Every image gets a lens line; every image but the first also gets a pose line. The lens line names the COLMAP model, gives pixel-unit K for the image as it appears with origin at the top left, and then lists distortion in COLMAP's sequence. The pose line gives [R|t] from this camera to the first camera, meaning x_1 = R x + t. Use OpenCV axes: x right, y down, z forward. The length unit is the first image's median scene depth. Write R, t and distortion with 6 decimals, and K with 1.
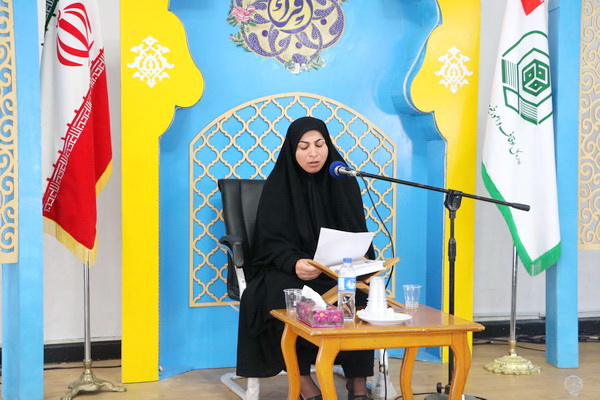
lens RADIAL K [[1009.5, 0, 300.0], [0, 1009.5, 200.0], [0, 0, 1]] dist [0.164700, 0.133035]
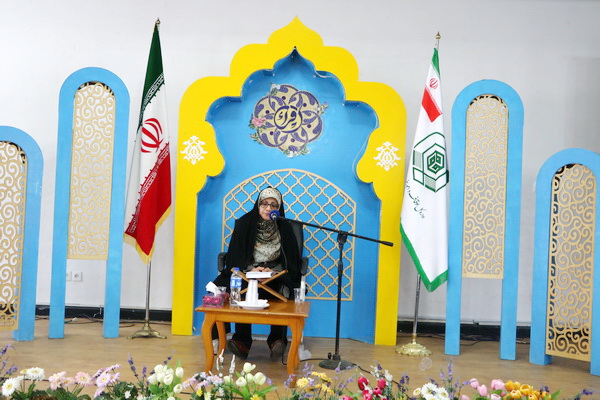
lens RADIAL K [[667.3, 0, 300.0], [0, 667.3, 200.0], [0, 0, 1]] dist [-0.021729, 0.000531]
pose [[0.942737, 0.029943, -0.332190, 0.375099], [-0.050171, 0.997361, -0.052481, -0.000282], [0.329742, 0.066142, 0.941751, -0.006143]]
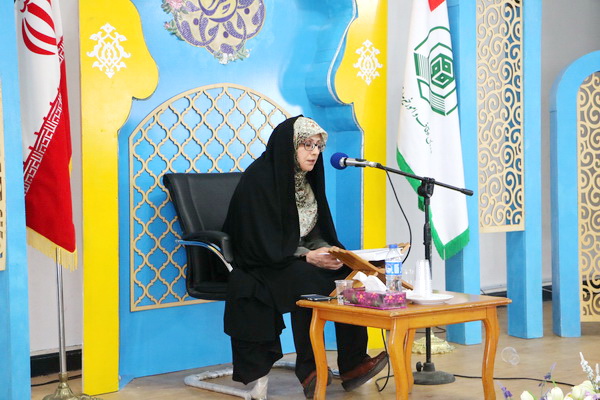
lens RADIAL K [[1191.8, 0, 300.0], [0, 1191.8, 200.0], [0, 0, 1]] dist [0.293467, 0.035412]
pose [[0.924432, -0.033027, 0.379915, -0.381442], [0.033376, 0.999427, 0.005672, 0.001397], [-0.379885, 0.007436, 0.925004, -0.089231]]
